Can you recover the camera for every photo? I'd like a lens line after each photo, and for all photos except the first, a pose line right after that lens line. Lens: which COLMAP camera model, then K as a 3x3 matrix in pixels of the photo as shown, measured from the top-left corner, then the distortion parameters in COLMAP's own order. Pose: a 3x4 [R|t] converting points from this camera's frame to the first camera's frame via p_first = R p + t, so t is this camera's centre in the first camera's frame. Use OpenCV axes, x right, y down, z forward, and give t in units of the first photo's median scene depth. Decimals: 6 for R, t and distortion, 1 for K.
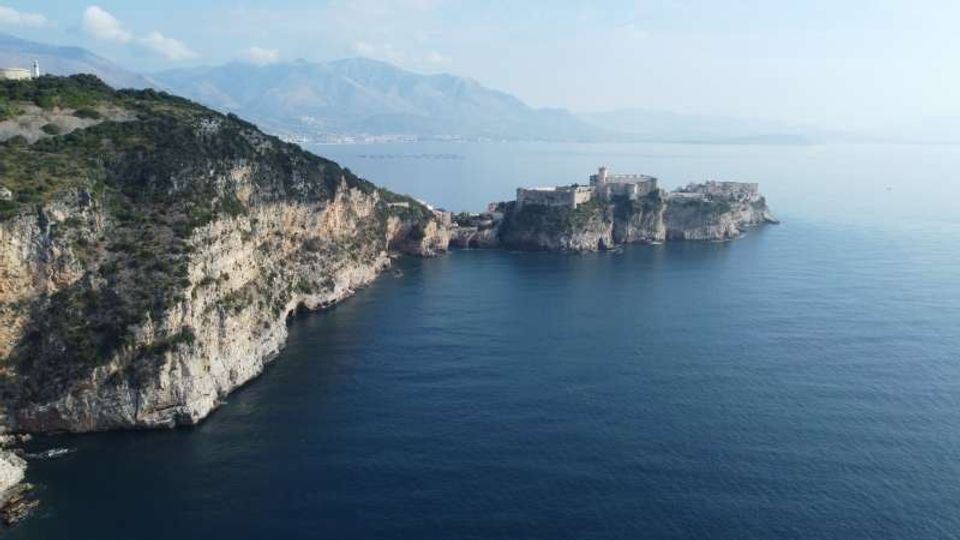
lens RADIAL K [[725.0, 0, 477.7], [0, 725.0, 266.0], [0, 0, 1]] dist [0.003770, -0.007547]
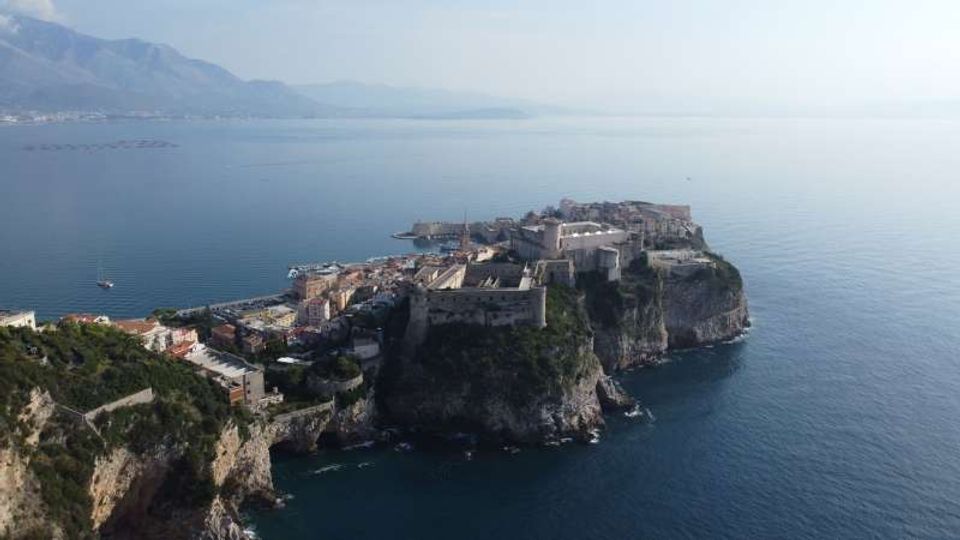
lens RADIAL K [[725.0, 0, 477.7], [0, 725.0, 263.5], [0, 0, 1]] dist [0.003770, -0.007547]
pose [[0.926522, -0.083562, 0.366845, -0.109208], [0.071281, 0.996352, 0.046924, -0.225159], [-0.369428, -0.017327, 0.929098, 0.927598]]
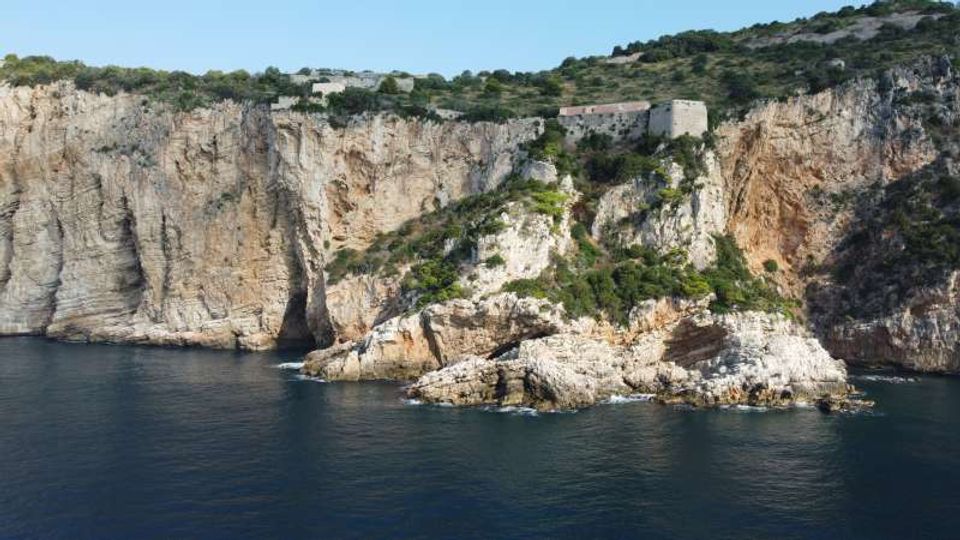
lens RADIAL K [[725.0, 0, 481.6], [0, 725.0, 266.7], [0, 0, 1]] dist [0.003770, -0.007547]
pose [[0.572784, -0.003759, -0.819698, -0.146801], [-0.154594, 0.981549, -0.112527, 0.161760], [0.804997, 0.191175, 0.561634, 0.187627]]
